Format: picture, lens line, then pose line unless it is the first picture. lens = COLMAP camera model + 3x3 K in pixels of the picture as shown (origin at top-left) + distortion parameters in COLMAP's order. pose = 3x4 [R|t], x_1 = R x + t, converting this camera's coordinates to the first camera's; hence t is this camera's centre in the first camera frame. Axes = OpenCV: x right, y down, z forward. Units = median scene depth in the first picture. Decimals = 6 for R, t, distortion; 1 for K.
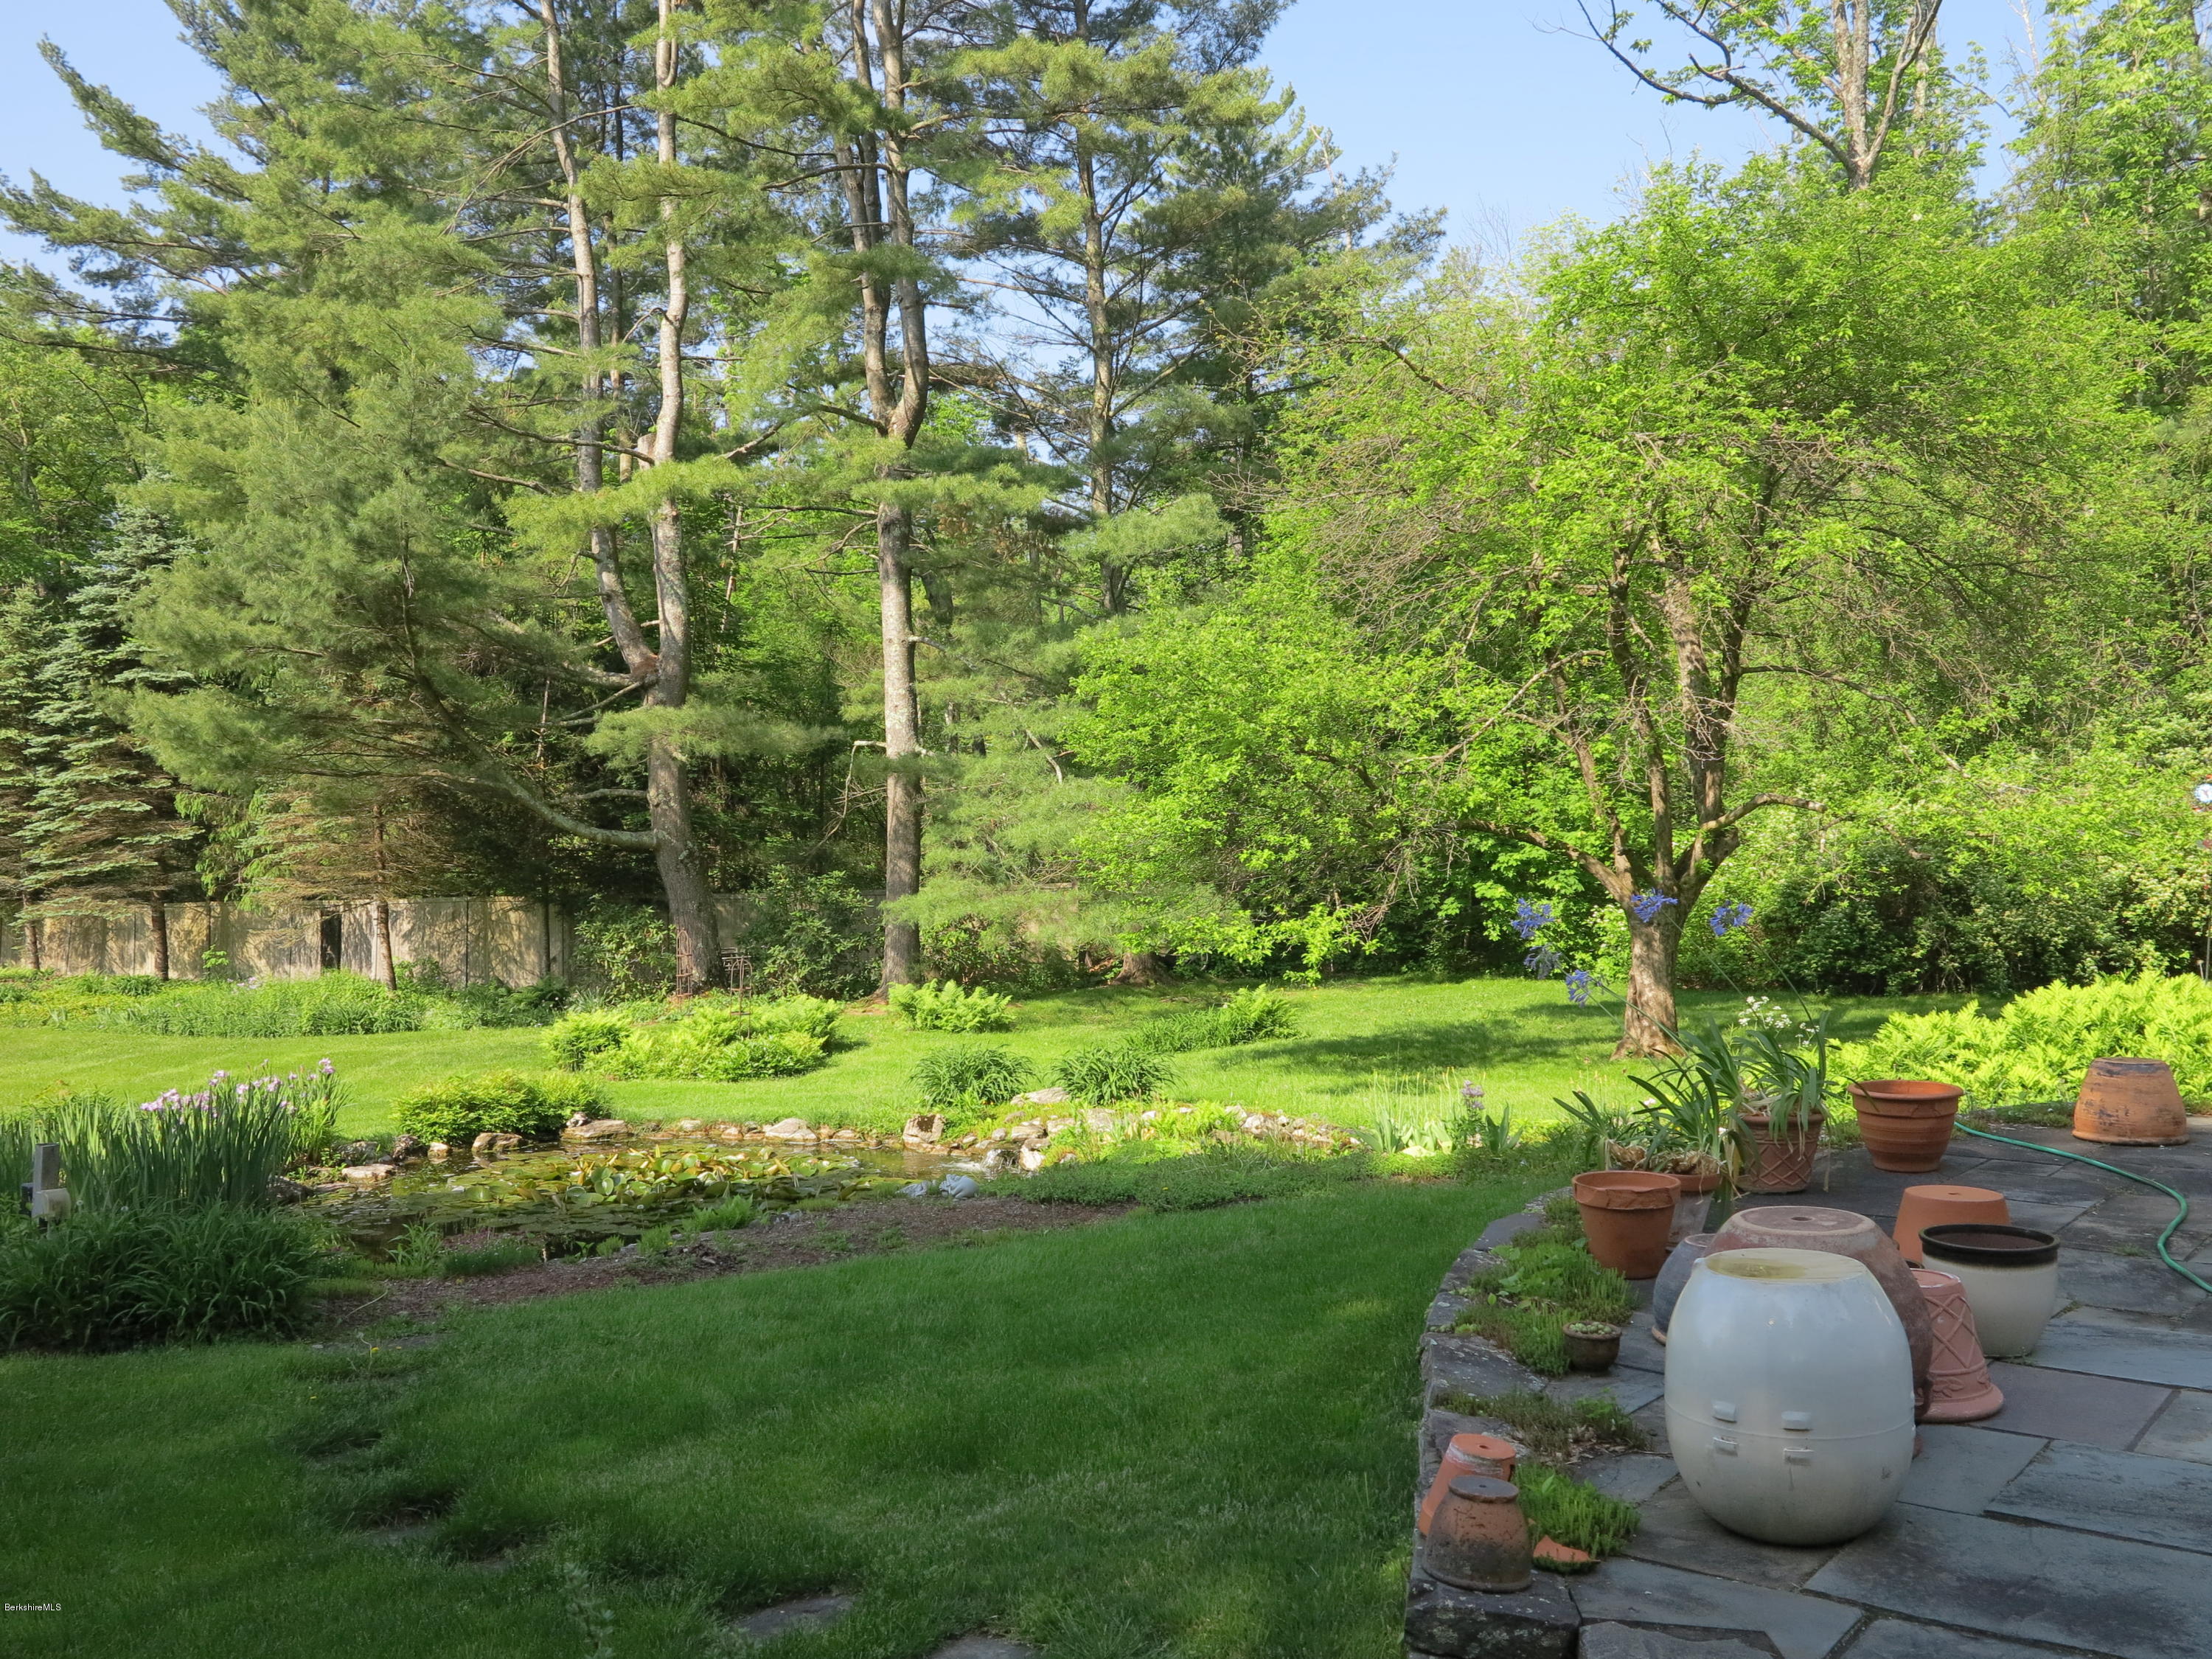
lens RADIAL K [[1818.1, 0, 1108.3], [0, 1818.1, 832.6], [0, 0, 1]] dist [-0.043376, 0.004674]
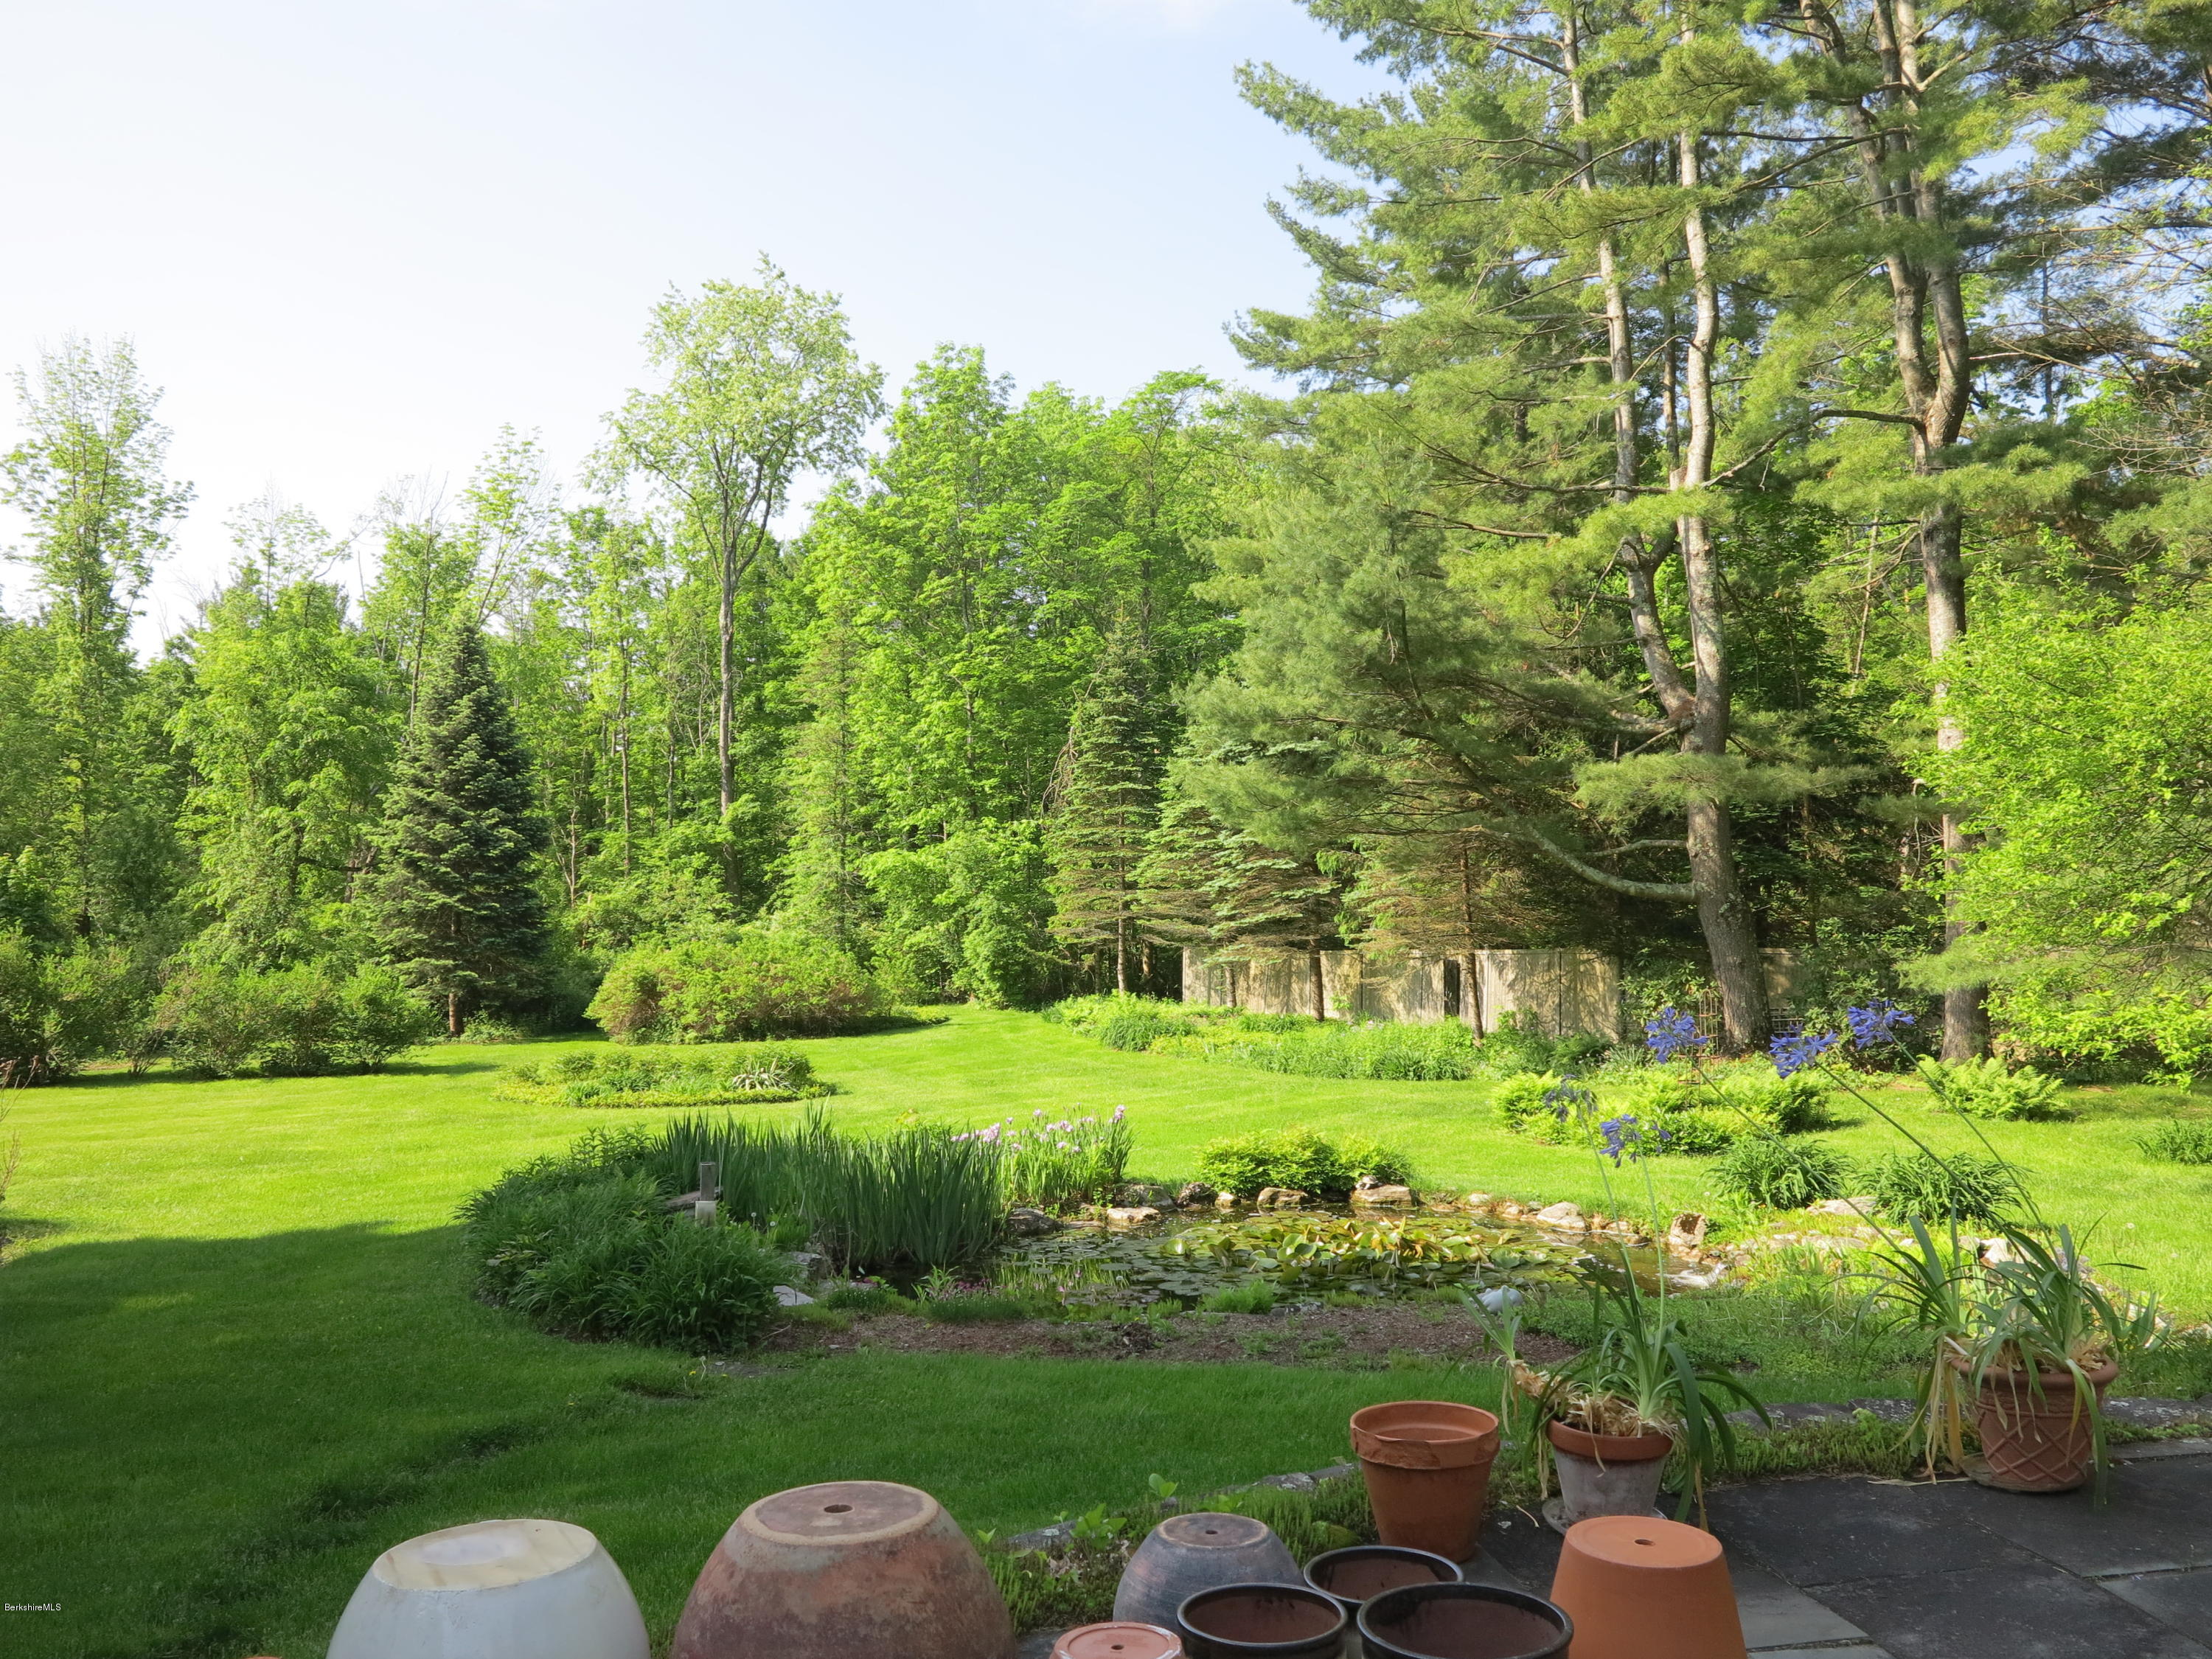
lens RADIAL K [[1818.1, 0, 1115.3], [0, 1818.1, 842.5], [0, 0, 1]] dist [-0.043376, 0.004674]
pose [[0.760946, -0.023531, -0.648388, 0.140435], [0.011286, 0.999671, -0.023034, -0.003696], [0.648717, 0.010210, 0.760961, 0.084372]]
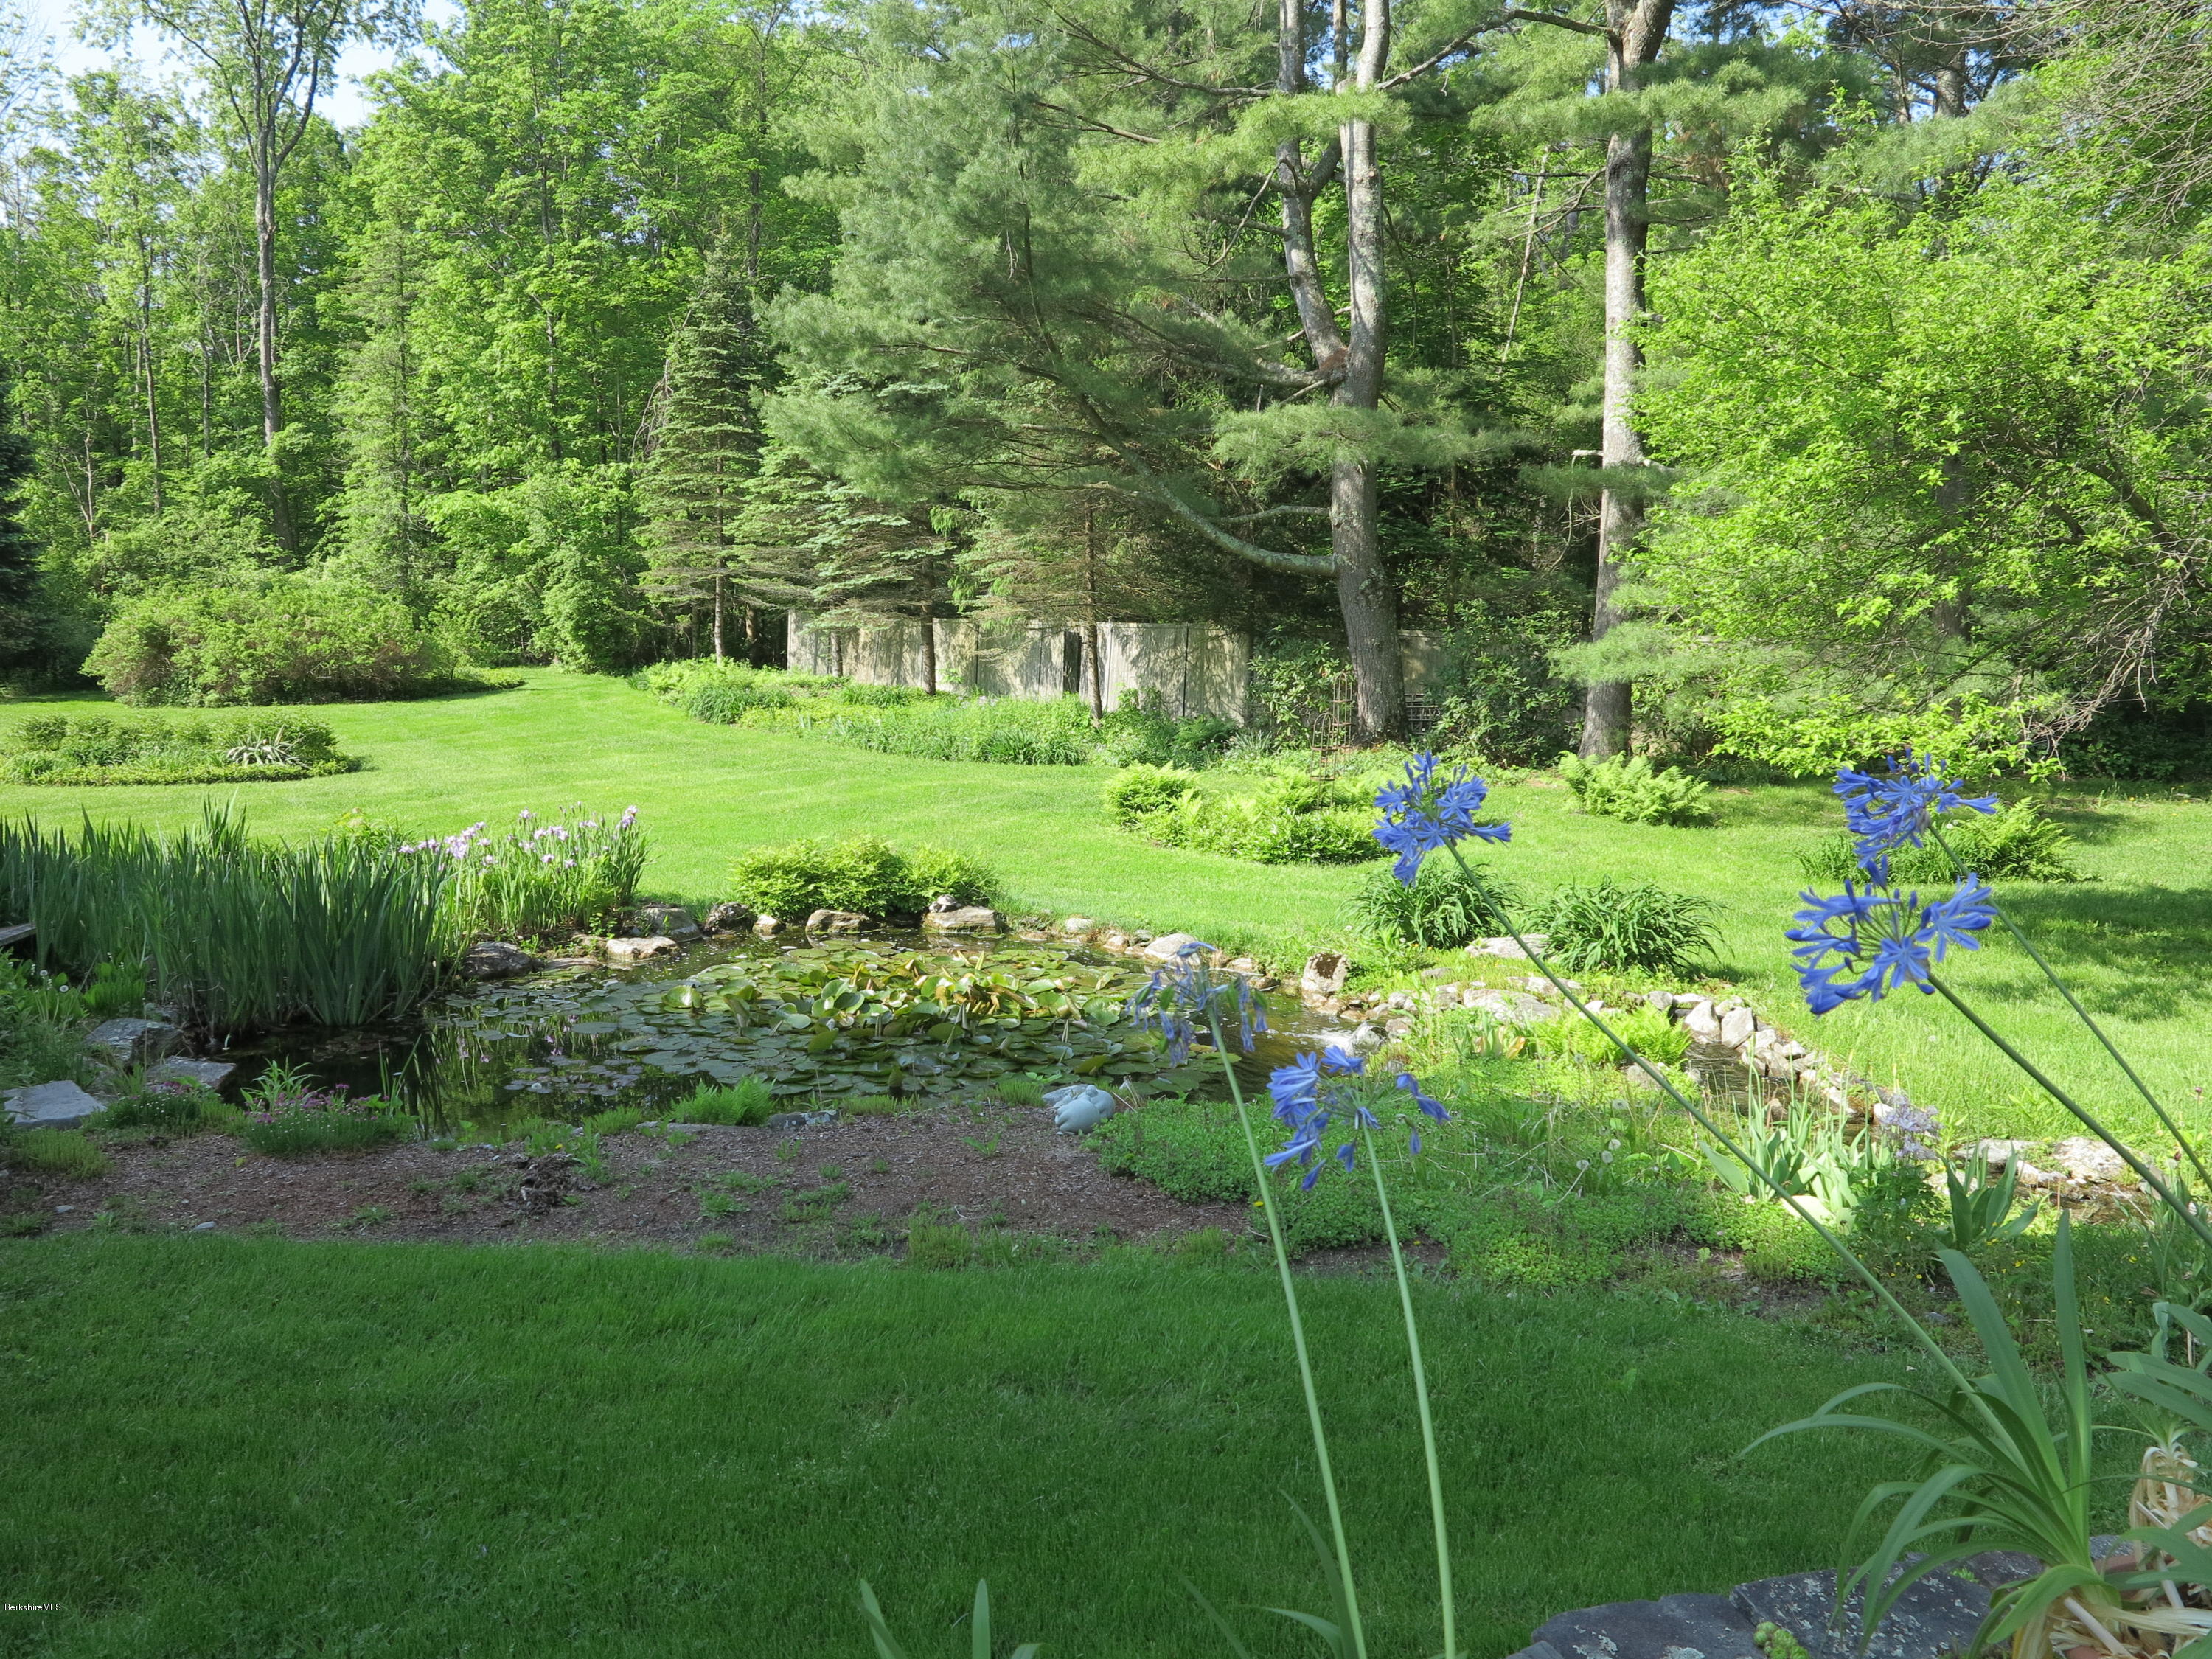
lens RADIAL K [[1818.1, 0, 1111.7], [0, 1818.1, 838.9], [0, 0, 1]] dist [-0.043376, 0.004674]
pose [[0.873145, 0.097570, -0.477597, 0.087999], [-0.025589, 0.987587, 0.154977, 0.001284], [0.486789, -0.123096, 0.864803, 0.188817]]
